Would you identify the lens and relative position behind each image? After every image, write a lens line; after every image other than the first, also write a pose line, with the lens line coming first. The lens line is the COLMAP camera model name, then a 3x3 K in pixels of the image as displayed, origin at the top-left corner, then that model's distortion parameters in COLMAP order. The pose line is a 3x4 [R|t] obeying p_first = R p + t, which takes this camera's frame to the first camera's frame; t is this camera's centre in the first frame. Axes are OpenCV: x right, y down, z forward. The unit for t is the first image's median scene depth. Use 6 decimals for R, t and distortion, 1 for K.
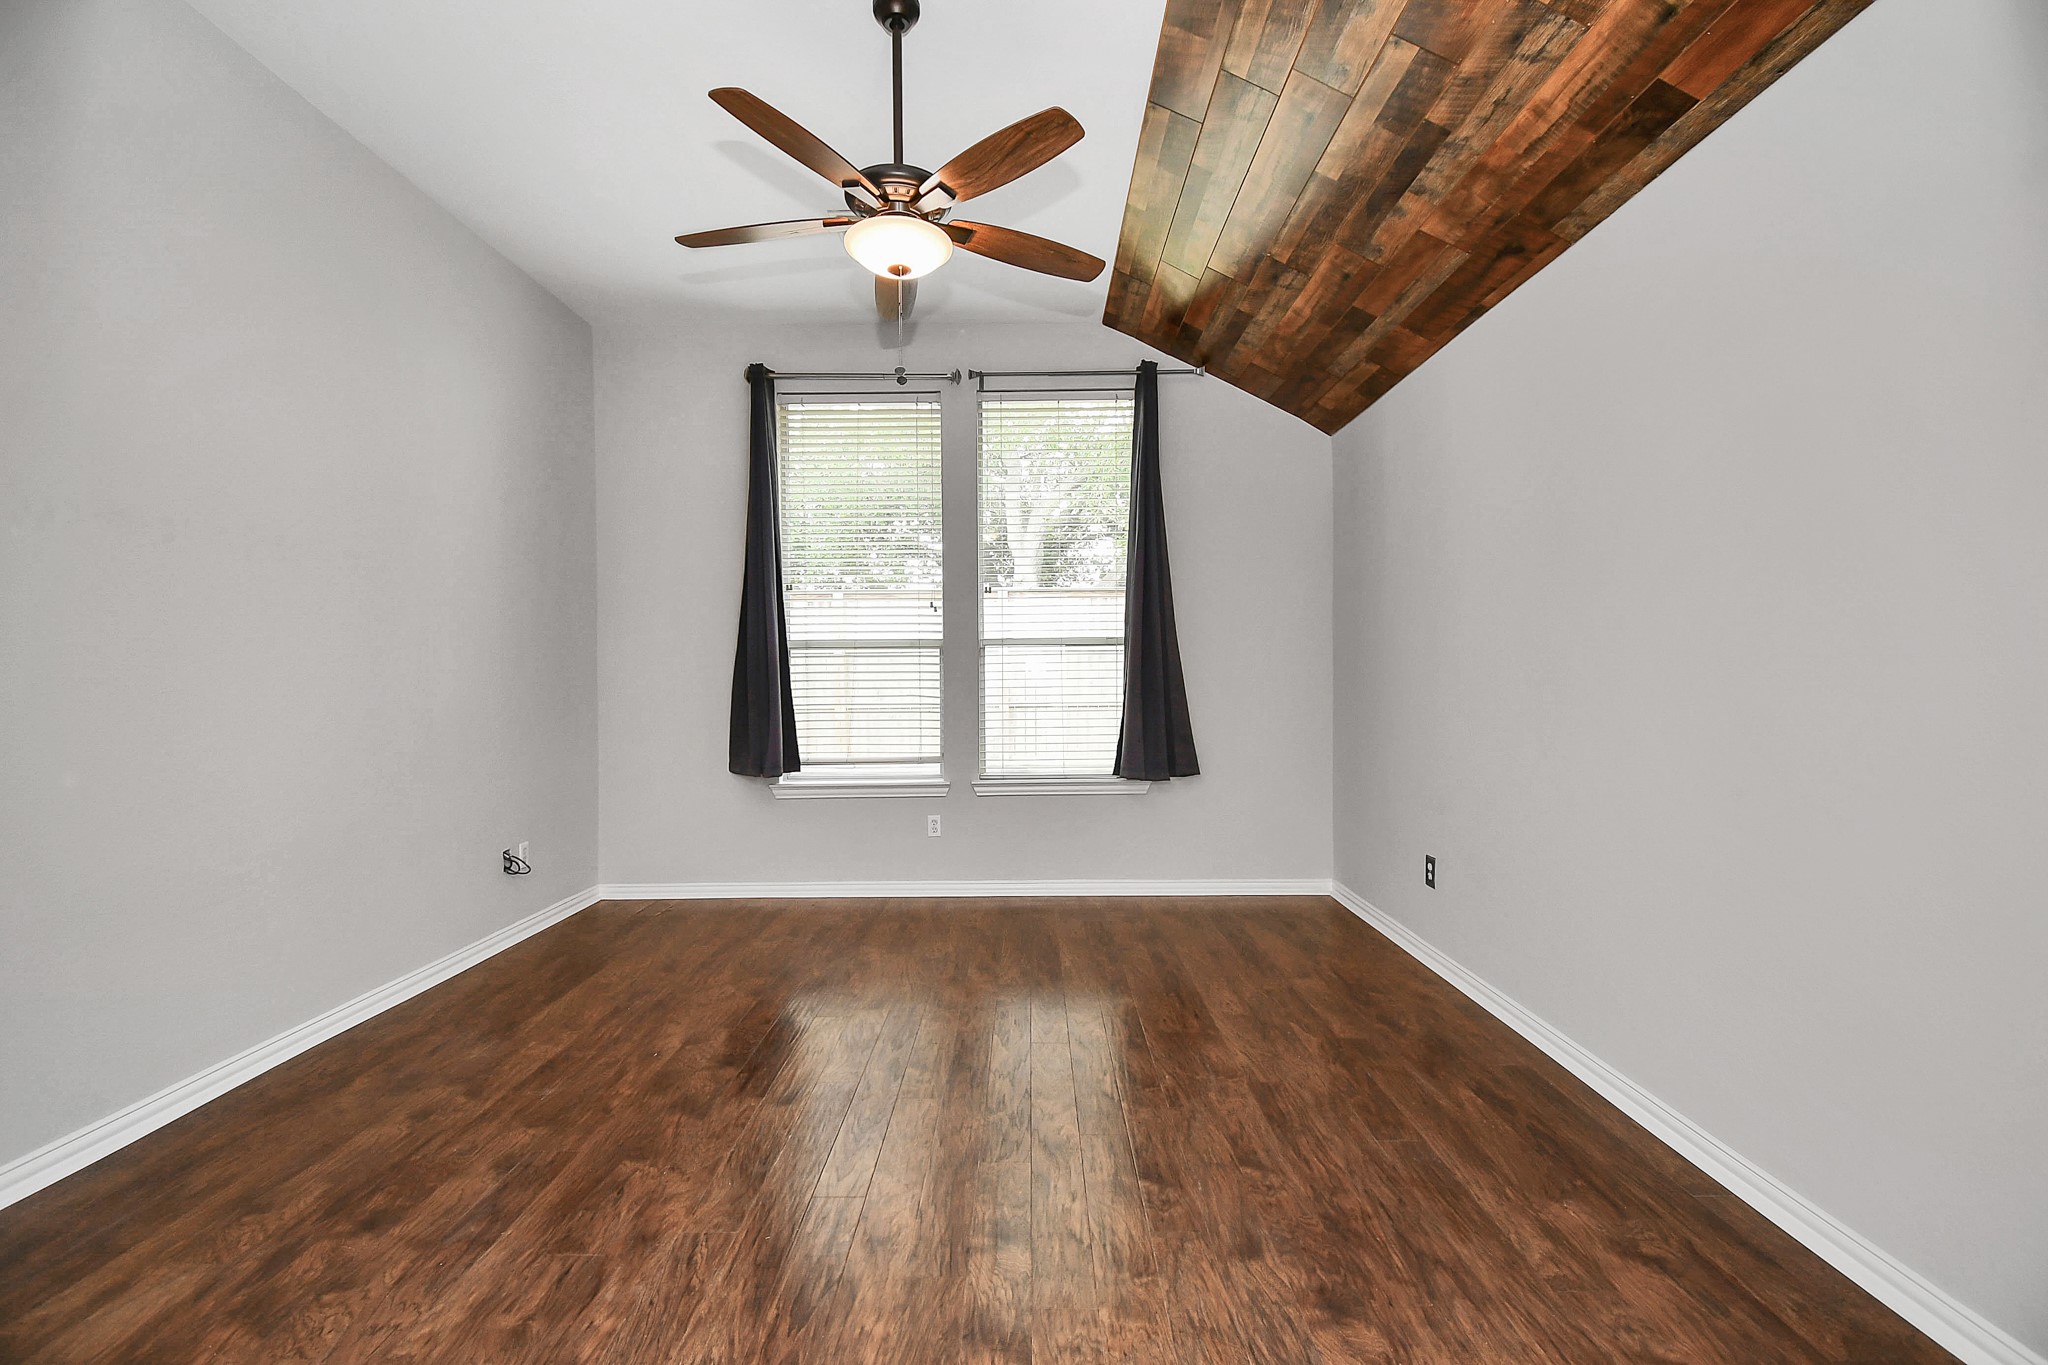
lens RADIAL K [[916.3, 0, 1003.6], [0, 916.3, 671.1], [0, 0, 1]] dist [0.013939, -0.026503]
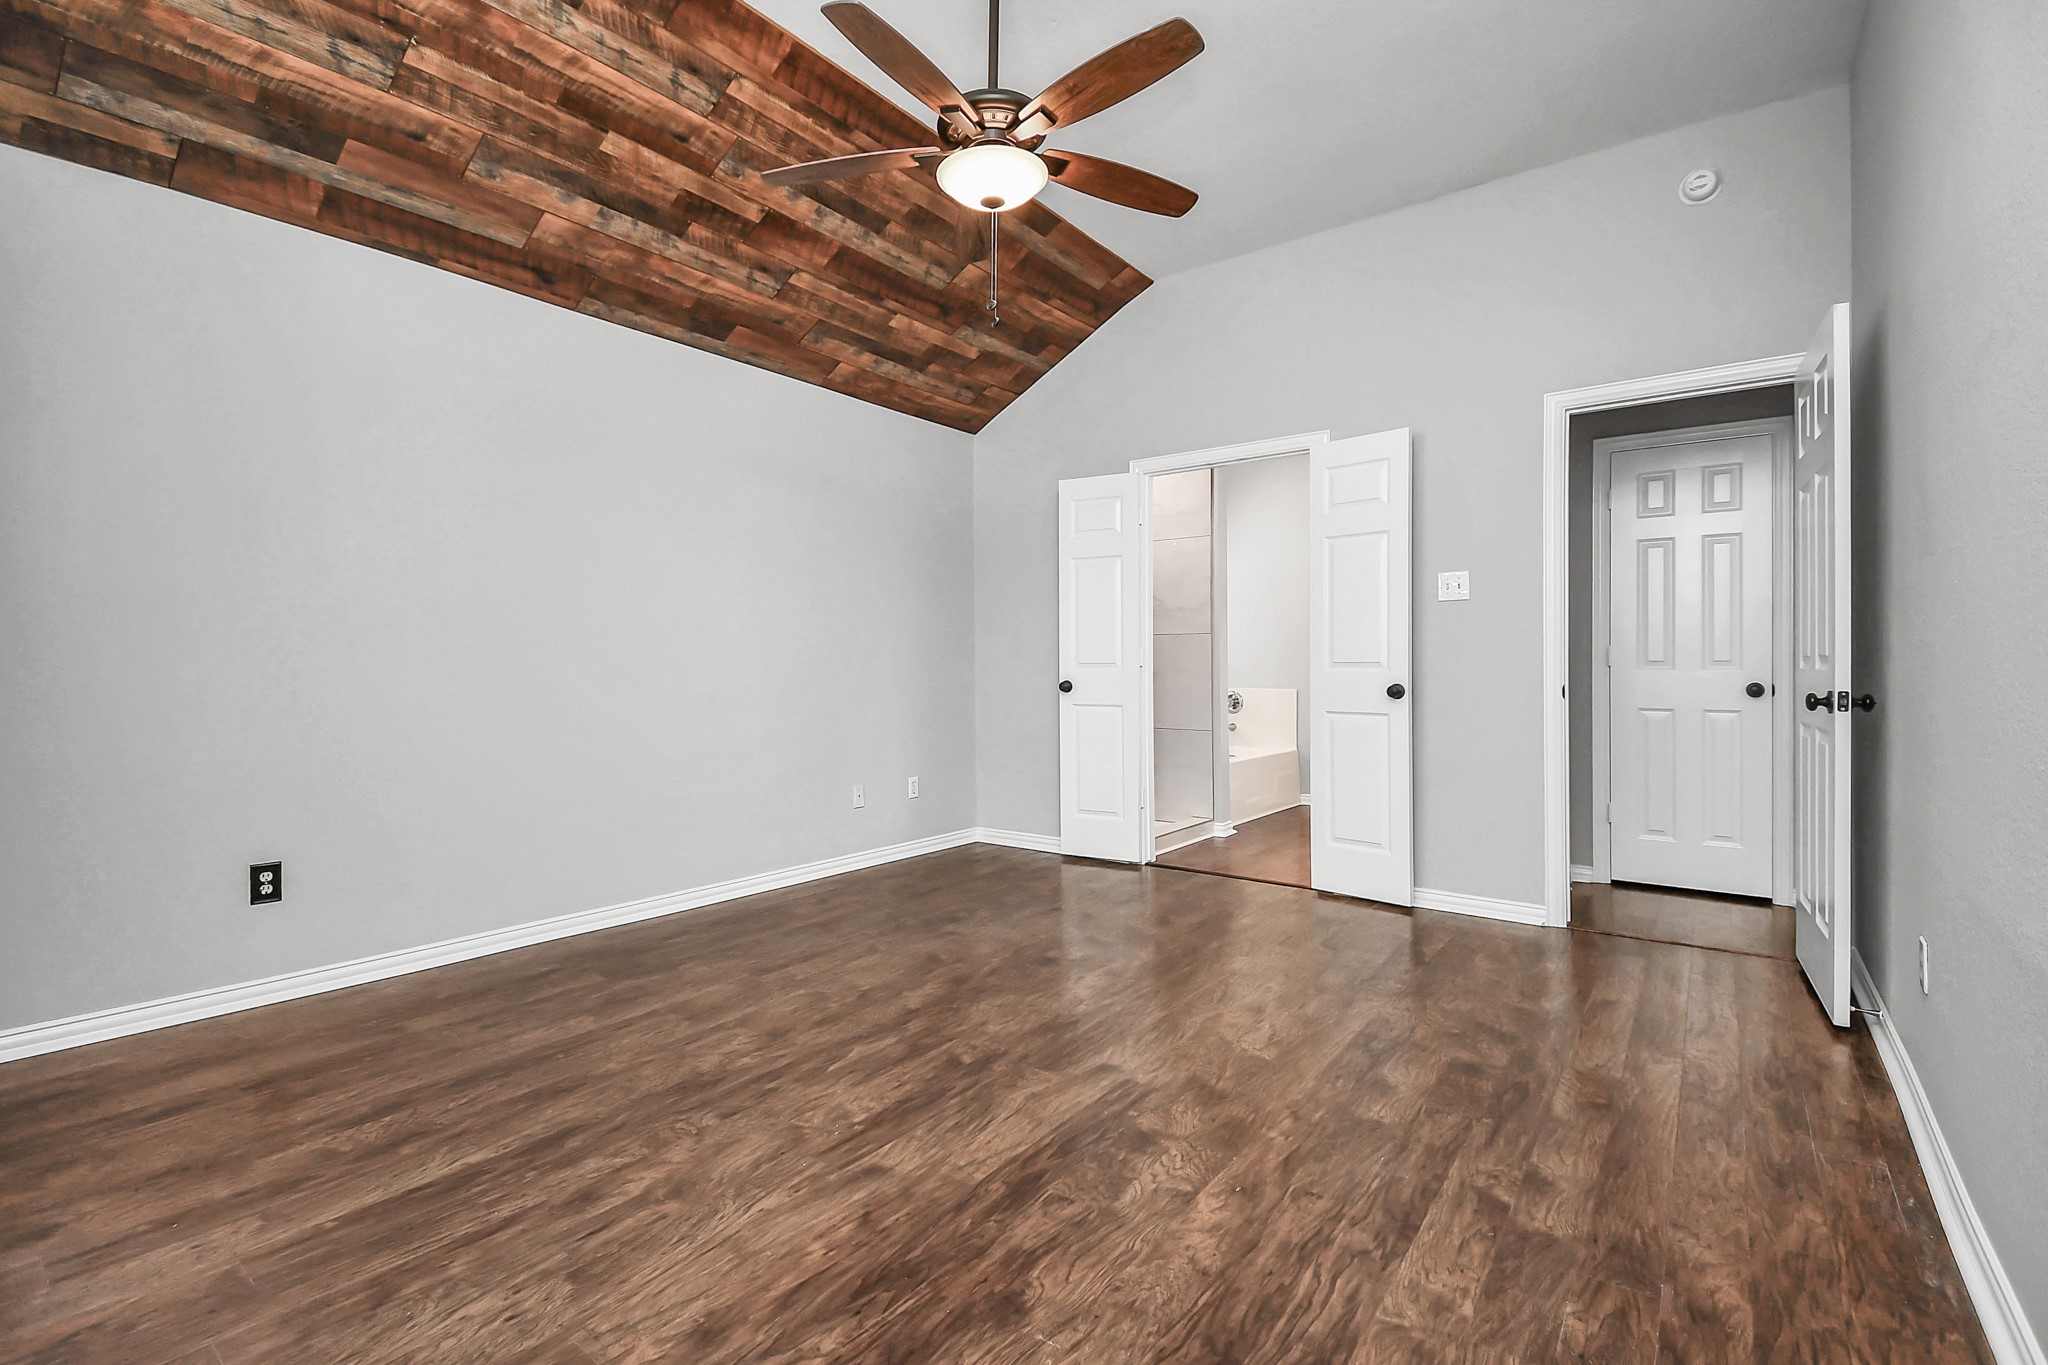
lens RADIAL K [[916.3, 0, 1003.6], [0, 916.3, 671.1], [0, 0, 1]] dist [0.013939, -0.026503]
pose [[-0.806270, 0.003745, 0.591536, -0.506161], [0.000178, 0.999981, -0.006088, 0.046407], [-0.591548, -0.004803, -0.806255, 1.301411]]
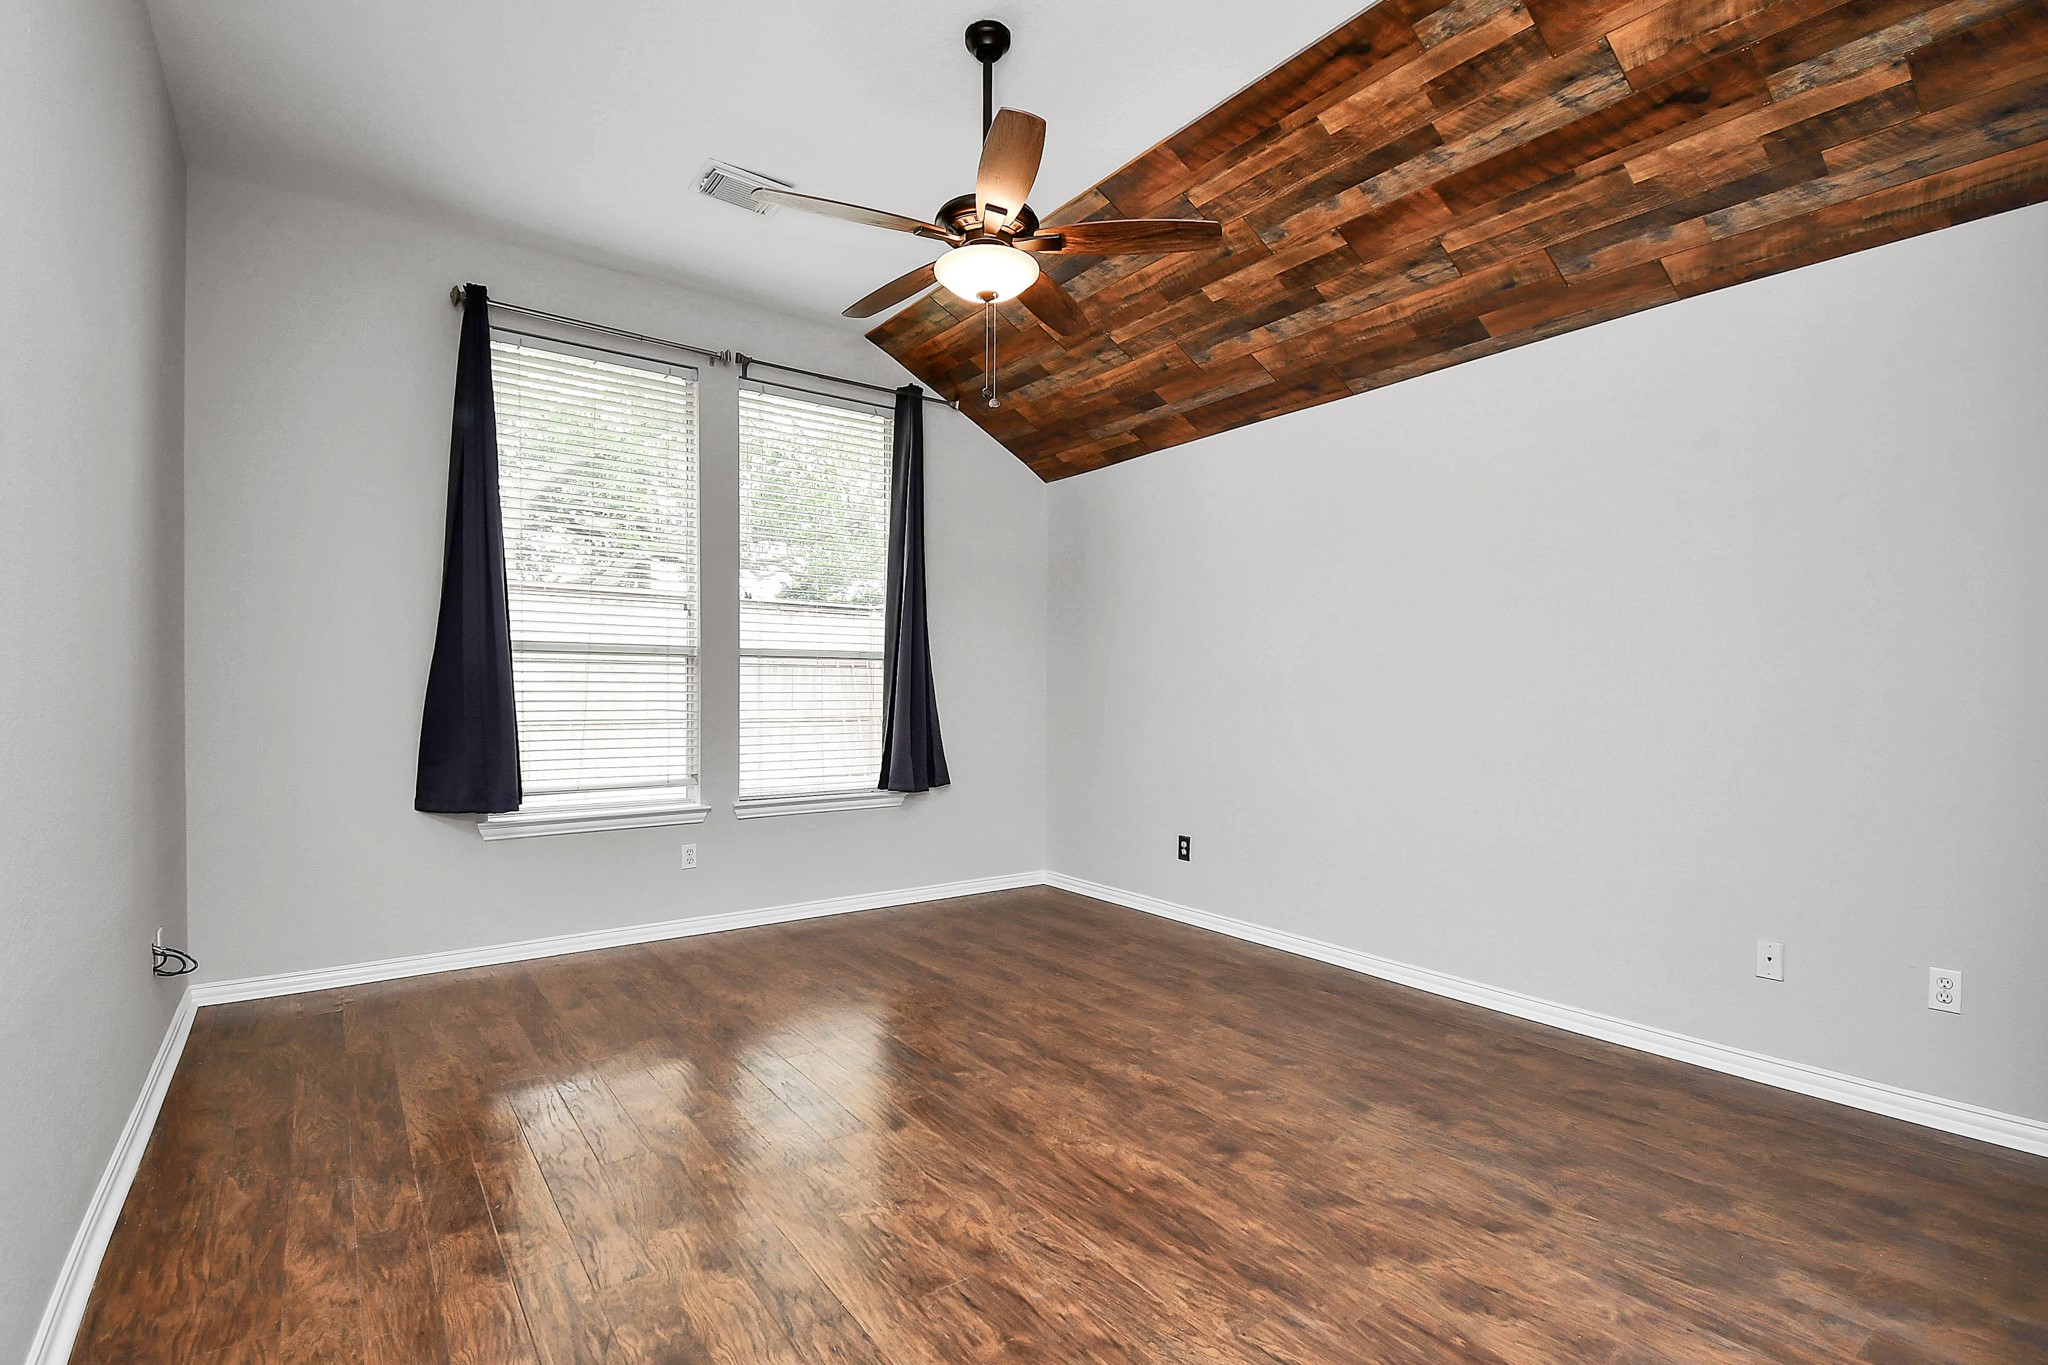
lens RADIAL K [[963.3, 0, 1032.5], [0, 963.3, 694.1], [0, 0, 1]] dist [0.023293, -0.035414]
pose [[0.793486, 0.010286, 0.608501, -0.534102], [-0.015184, 0.999881, 0.002899, 0.004782], [-0.608399, -0.011540, 0.793547, 0.074988]]
